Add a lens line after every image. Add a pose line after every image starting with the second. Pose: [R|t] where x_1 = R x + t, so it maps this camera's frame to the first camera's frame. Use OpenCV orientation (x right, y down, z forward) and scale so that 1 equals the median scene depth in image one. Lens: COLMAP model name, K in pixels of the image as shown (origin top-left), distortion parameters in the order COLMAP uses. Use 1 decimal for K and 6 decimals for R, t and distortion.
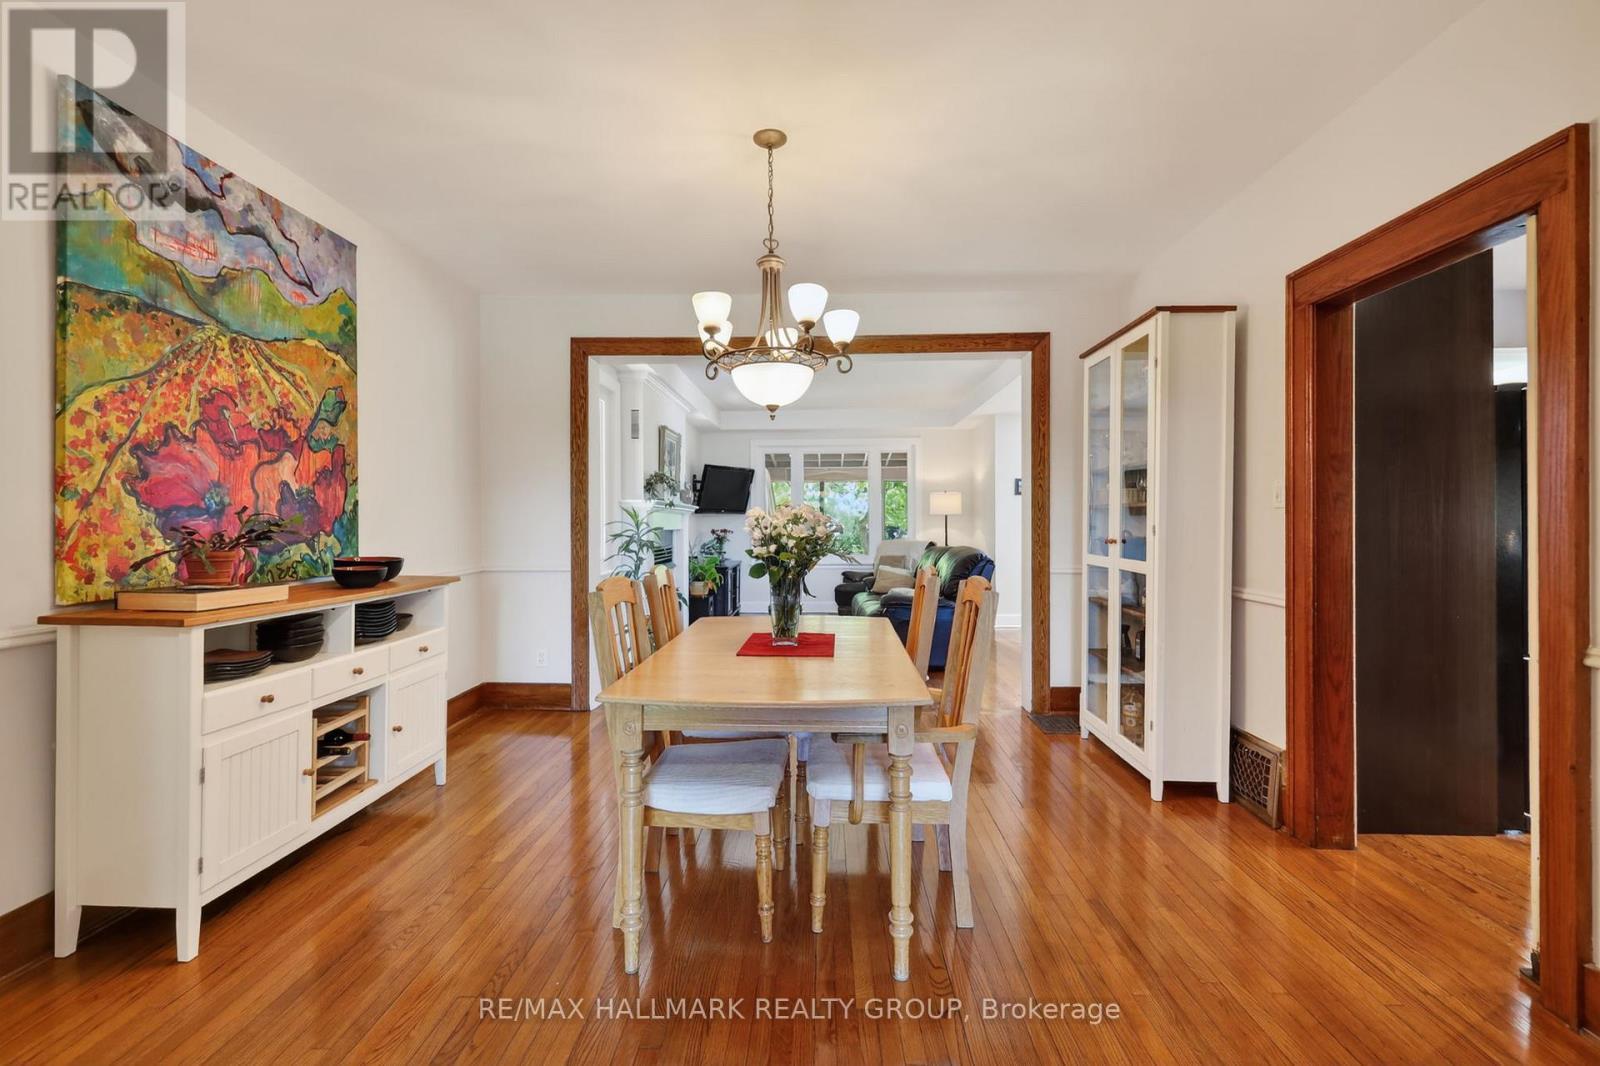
lens RADIAL K [[696.4, 0, 798.8], [0, 696.4, 521.6], [0, 0, 1]] dist [0.003074, -0.000848]
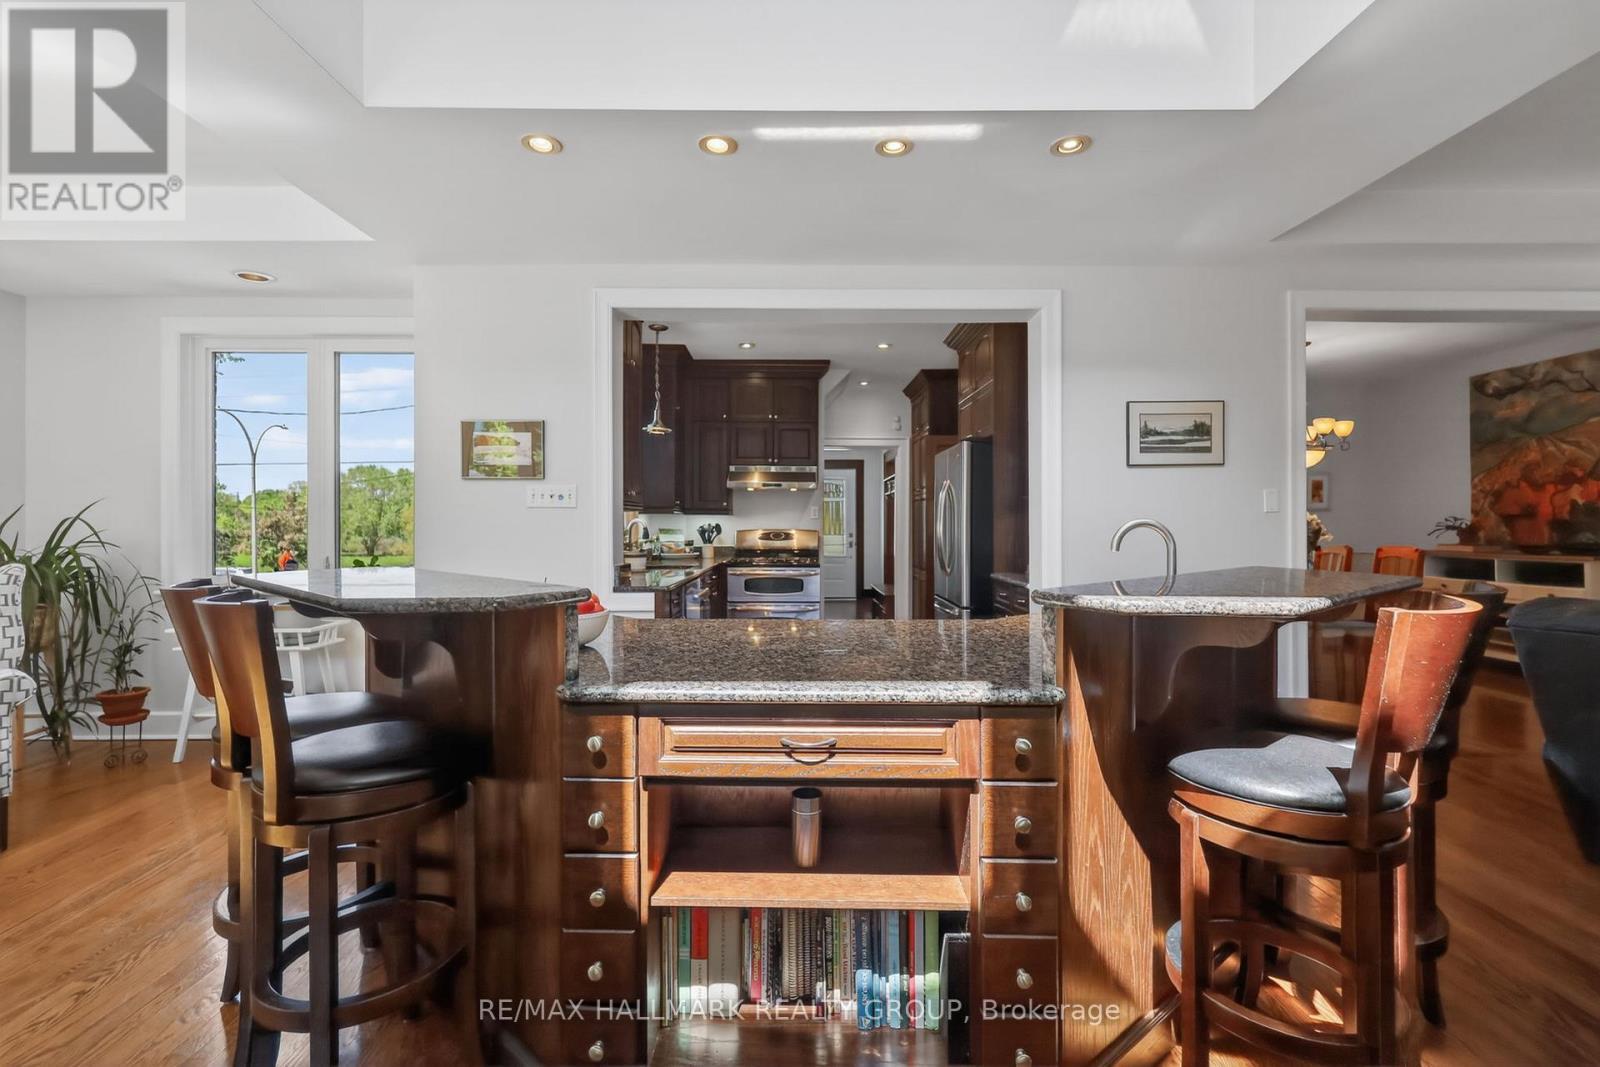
lens RADIAL K [[696.4, 0, 798.2], [0, 696.4, 522.5], [0, 0, 1]] dist [0.003074, -0.000848]
pose [[-0.999083, 0.007350, -0.042191, 1.432867], [0.007502, 0.999966, -0.003445, -0.002567], [0.042164, -0.003758, -0.999104, 2.738017]]
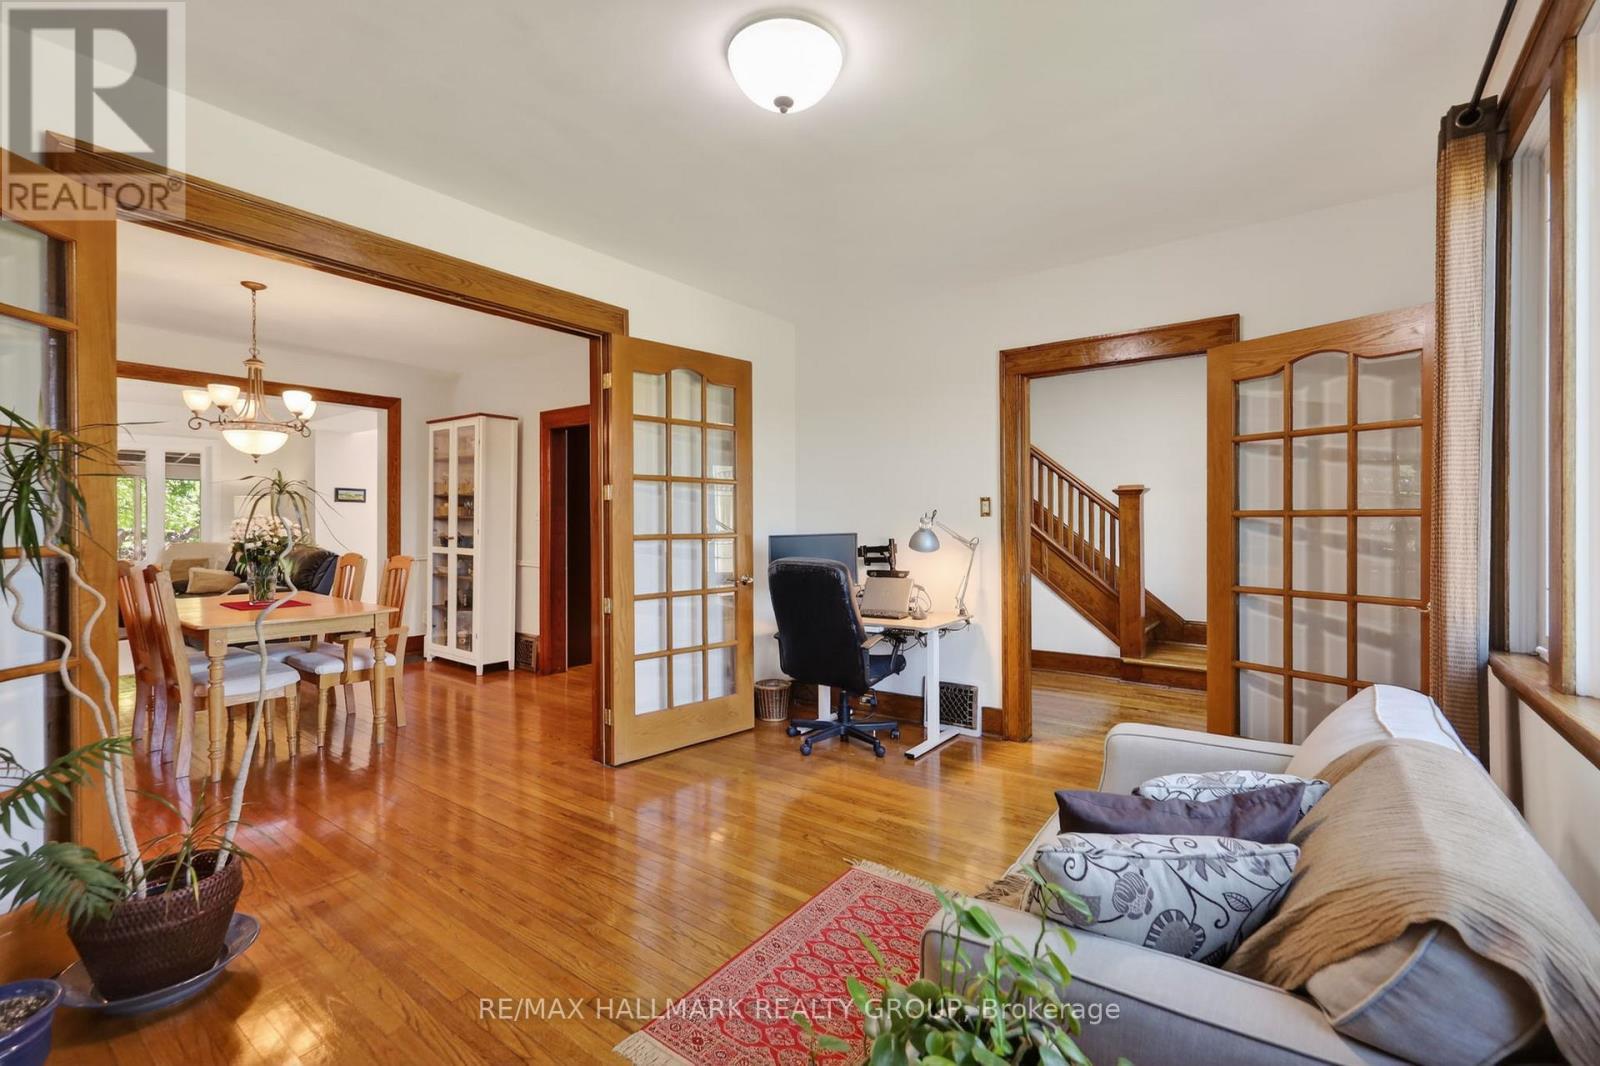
lens RADIAL K [[696.4, 0, 795.0], [0, 696.4, 526.4], [0, 0, 1]] dist [0.003074, -0.000848]
pose [[0.576621, -0.000812, 0.817011, -0.559042], [0.000011, 1.000000, 0.000986, -0.002301], [-0.817012, -0.000560, 0.576621, -0.818579]]
